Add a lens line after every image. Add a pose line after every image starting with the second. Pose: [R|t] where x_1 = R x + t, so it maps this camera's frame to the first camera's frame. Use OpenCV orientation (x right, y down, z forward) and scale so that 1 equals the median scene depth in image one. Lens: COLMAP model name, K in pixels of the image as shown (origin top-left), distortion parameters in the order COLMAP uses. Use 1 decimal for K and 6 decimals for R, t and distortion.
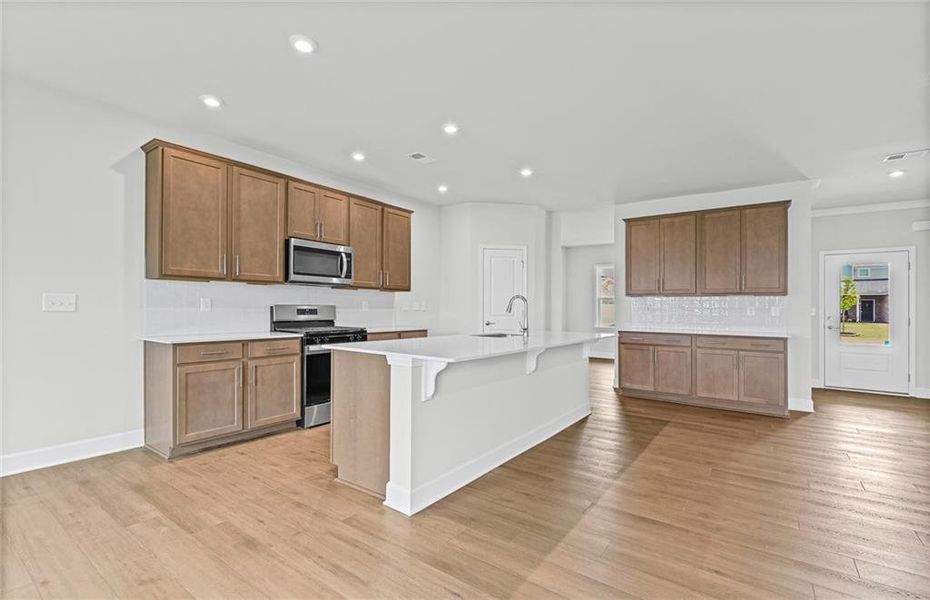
lens RADIAL K [[452.0, 0, 464.4], [0, 452.0, 301.8], [0, 0, 1]] dist [-0.000454, -0.000288]
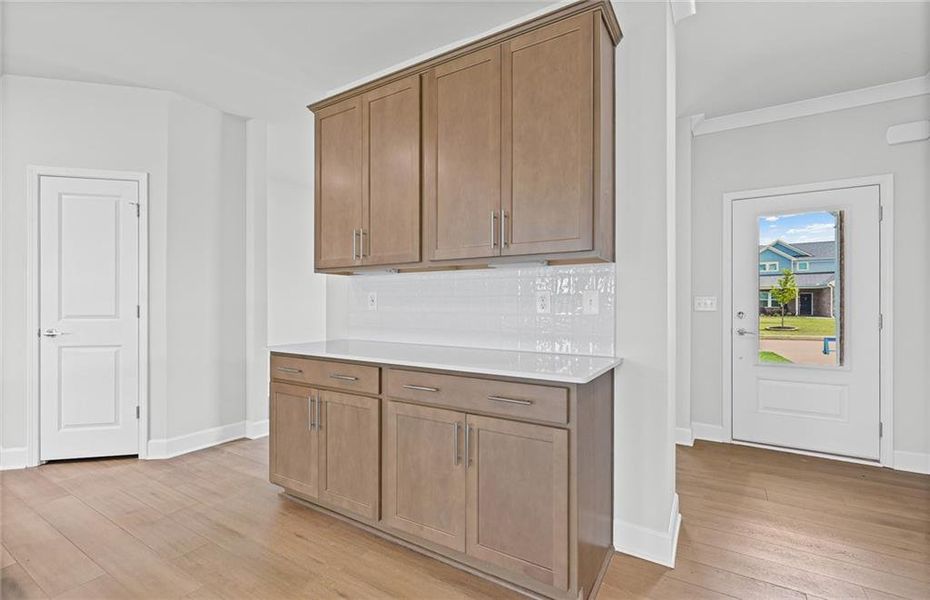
lens RADIAL K [[452.0, 0, 463.1], [0, 452.0, 302.6], [0, 0, 1]] dist [-0.000454, -0.000288]
pose [[0.996810, -0.007970, 0.079410, 0.471965], [0.007226, 0.999927, 0.009657, 0.014181], [-0.079481, -0.009052, 0.996795, 0.527814]]
